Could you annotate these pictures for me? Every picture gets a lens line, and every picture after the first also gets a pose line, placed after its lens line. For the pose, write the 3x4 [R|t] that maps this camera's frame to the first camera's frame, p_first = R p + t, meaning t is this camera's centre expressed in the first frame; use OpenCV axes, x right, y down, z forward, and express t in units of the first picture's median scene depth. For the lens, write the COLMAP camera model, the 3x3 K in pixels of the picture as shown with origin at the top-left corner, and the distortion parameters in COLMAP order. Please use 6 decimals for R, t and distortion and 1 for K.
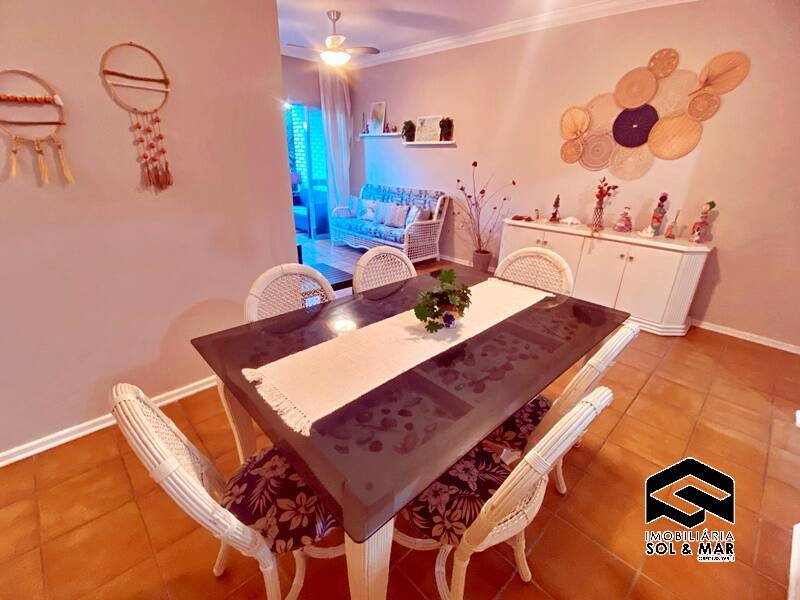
lens RADIAL K [[361.1, 0, 397.4], [0, 361.1, 301.3], [0, 0, 1]] dist [0.024972, -0.023866]
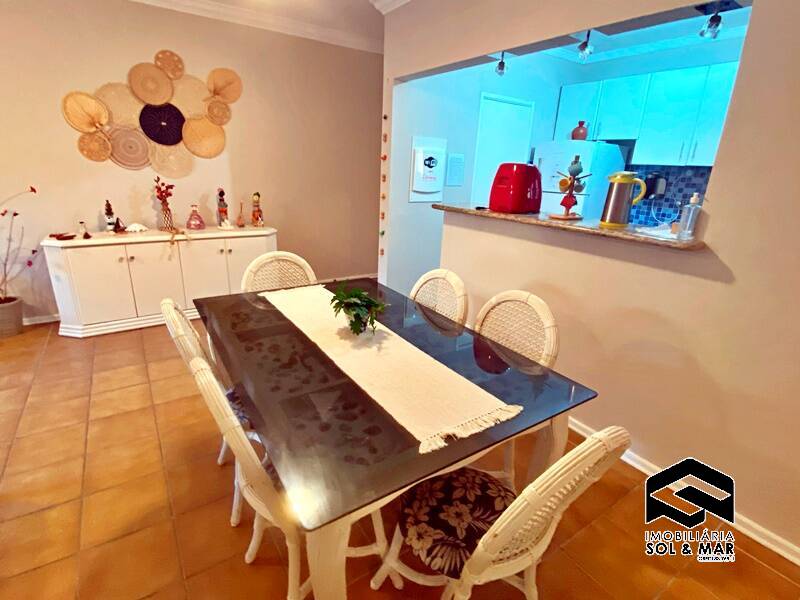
lens RADIAL K [[400.1, 0, 397.4], [0, 400.1, 297.7], [0, 0, 1]] dist [0.039700, -0.036089]
pose [[0.174589, -0.325819, 0.929172, -0.390812], [0.335031, 0.907017, 0.255098, -0.122326], [-0.925890, 0.266764, 0.267514, 0.246634]]
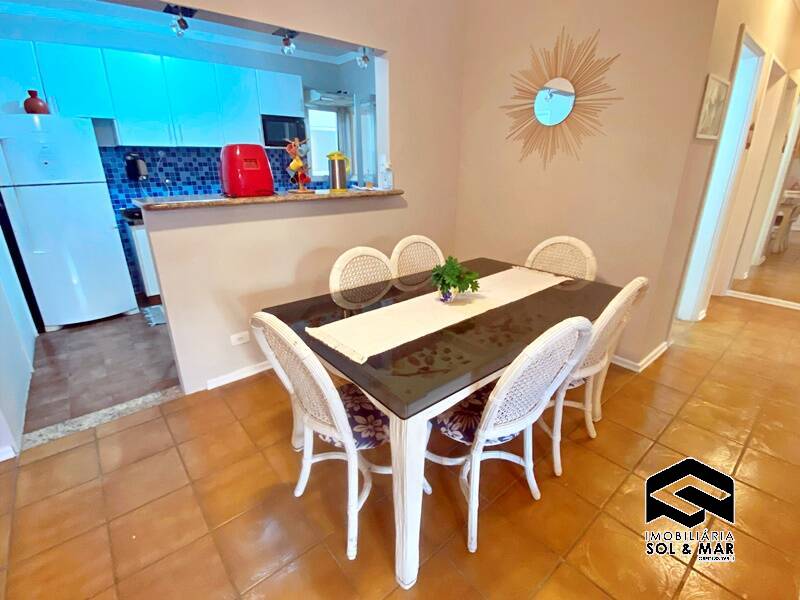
lens RADIAL K [[376.5, 0, 400.0], [0, 376.5, 300.0], [0, 0, 1]] dist [0.016460, -0.017602]
pose [[-0.997753, -0.041833, 0.052335, 0.102781], [0.003990, 0.742630, 0.669690, -0.326995], [-0.066880, 0.668394, -0.740794, 0.839937]]
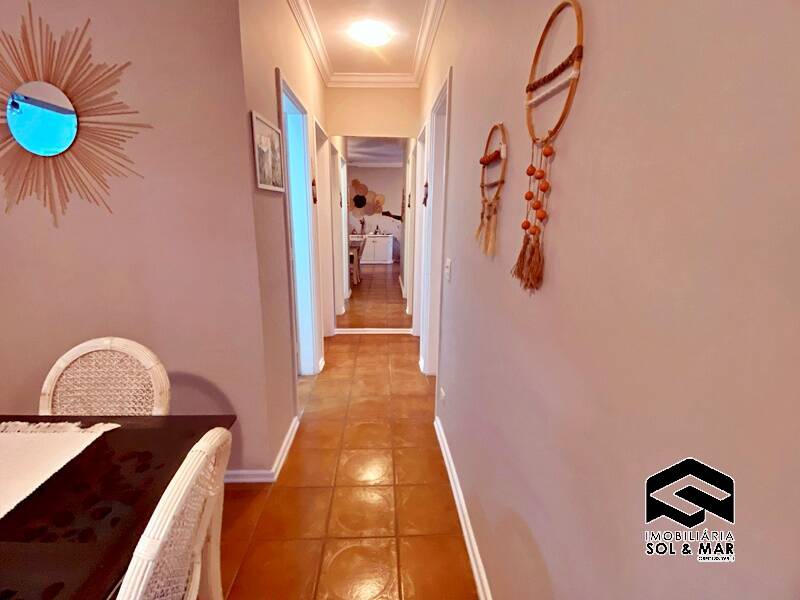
lens RADIAL K [[393.8, 0, 397.6], [0, 393.8, 299.0], [0, 0, 1]] dist [0.033347, -0.031410]
pose [[-0.668722, 0.122479, -0.733355, -0.060335], [-0.306853, 0.852957, 0.422263, -0.260239], [0.677239, 0.507408, -0.532808, 0.647694]]
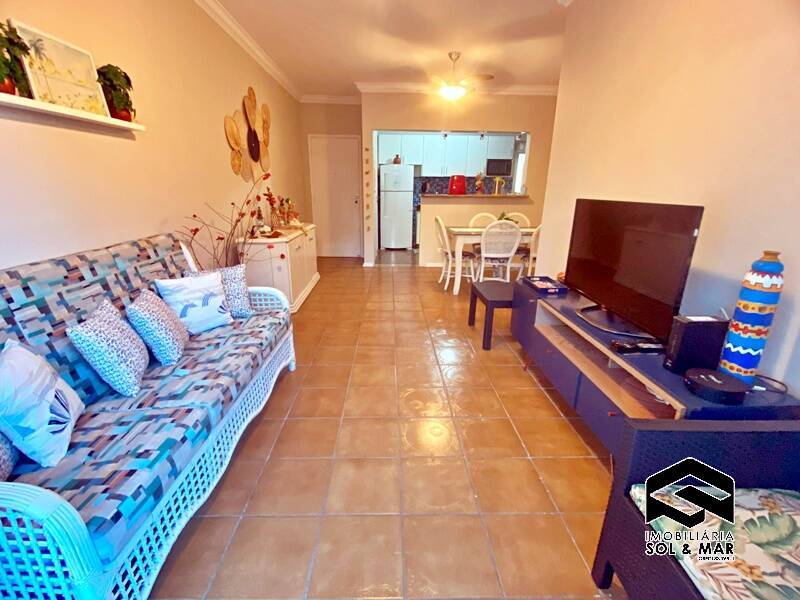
lens RADIAL K [[361.1, 0, 397.4], [0, 361.1, 301.3], [0, 0, 1]] dist [0.024972, -0.023866]
pose [[-0.734393, -0.230513, 0.638382, -0.592483], [0.226201, 0.803664, 0.550416, -0.611063], [-0.639922, 0.548624, -0.538063, 1.605482]]
